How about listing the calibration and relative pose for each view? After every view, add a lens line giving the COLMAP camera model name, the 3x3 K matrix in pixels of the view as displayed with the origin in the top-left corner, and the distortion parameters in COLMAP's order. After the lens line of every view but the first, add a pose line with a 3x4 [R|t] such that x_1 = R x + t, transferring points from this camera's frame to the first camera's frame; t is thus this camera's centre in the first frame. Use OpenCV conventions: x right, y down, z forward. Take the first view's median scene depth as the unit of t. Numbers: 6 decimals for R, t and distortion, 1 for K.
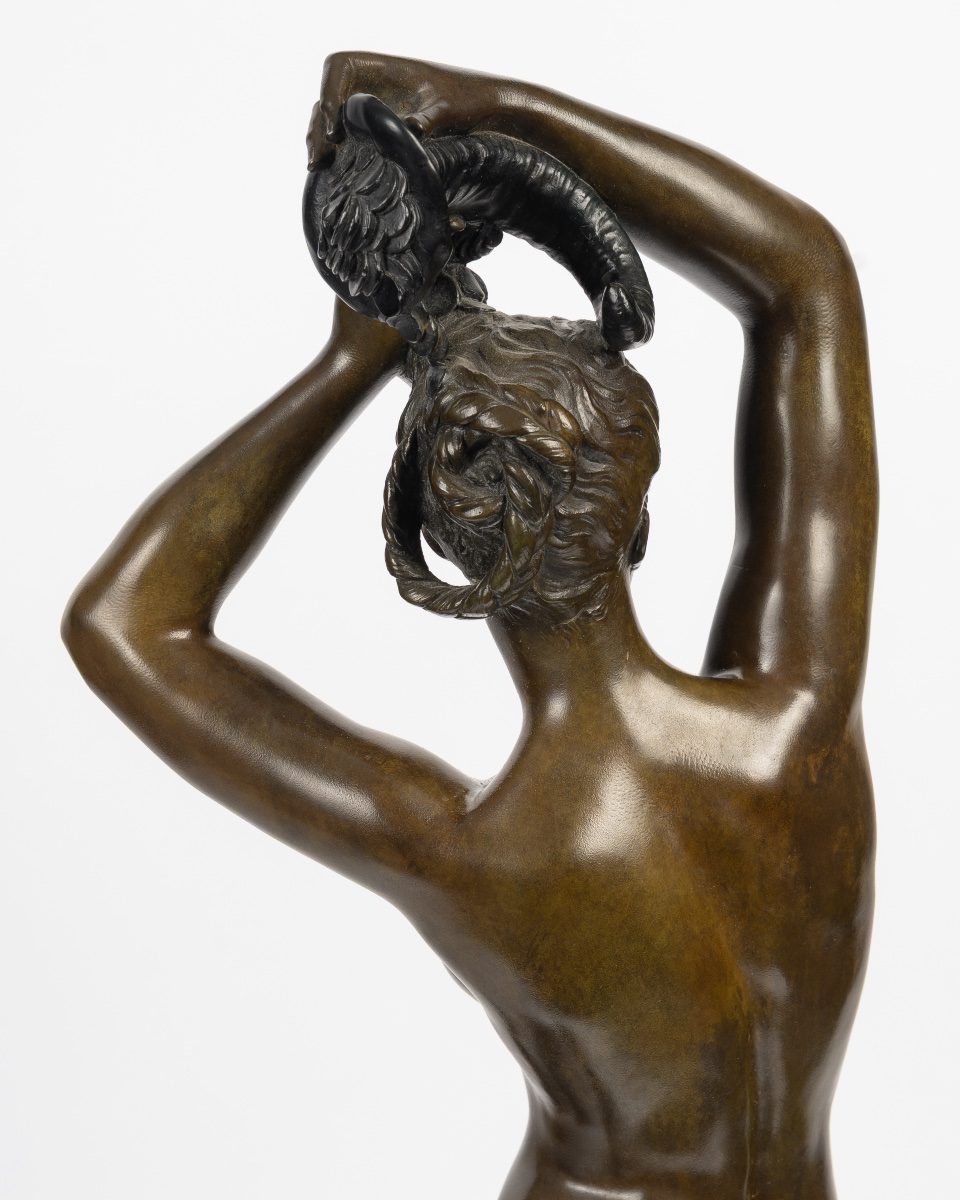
lens RADIAL K [[4258.0, 0, 480.0], [0, 4258.0, 600.0], [0, 0, 1]] dist [0.046761, 0.437191]
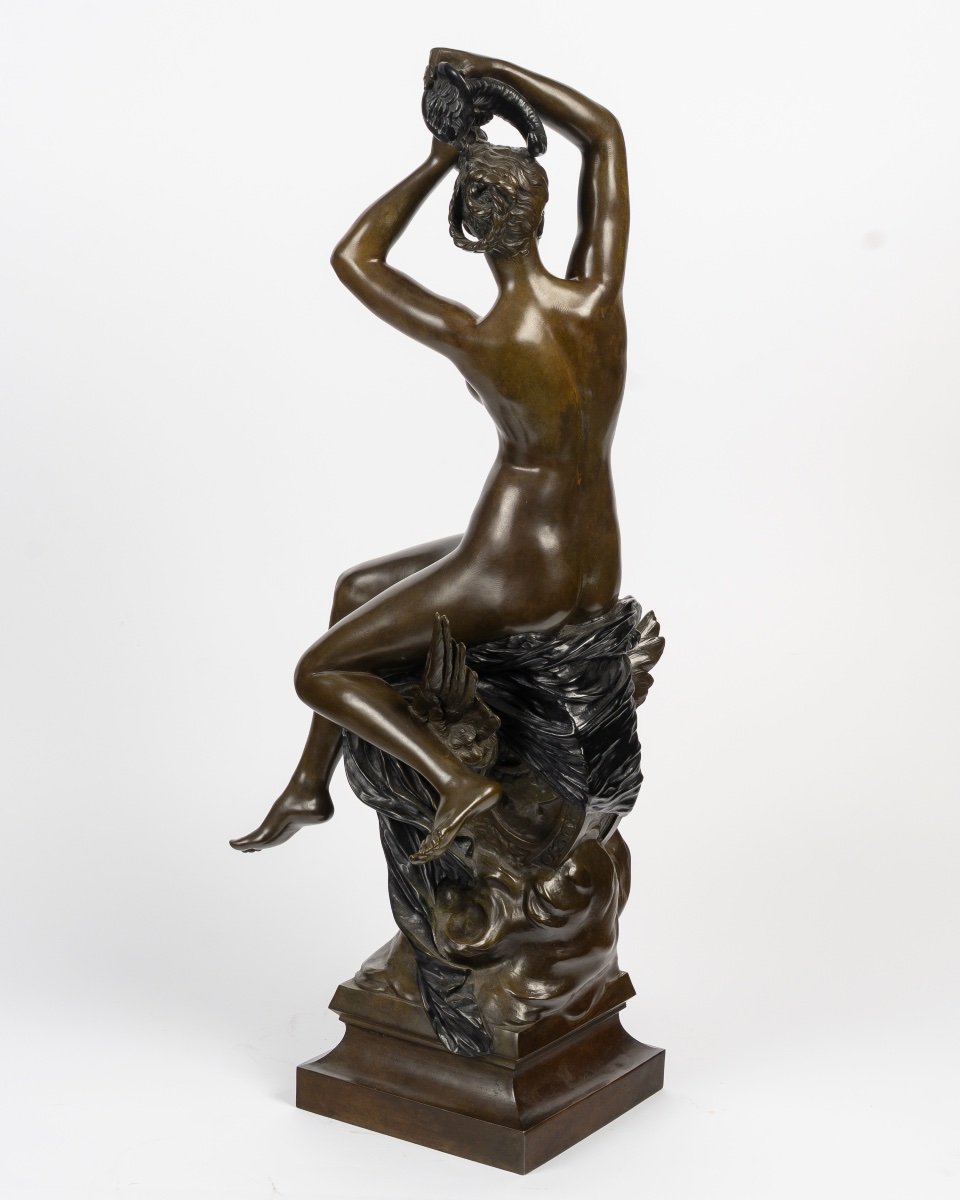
lens RADIAL K [[2575.7, 0, 480.0], [0, 2575.7, 600.0], [0, 0, 1]] dist [-0.070926, -0.044910]
pose [[0.999851, 0.016112, -0.006187, 0.012221], [-0.015669, 0.997697, 0.065997, 0.119372], [0.007236, -0.065891, 0.997801, -0.693544]]
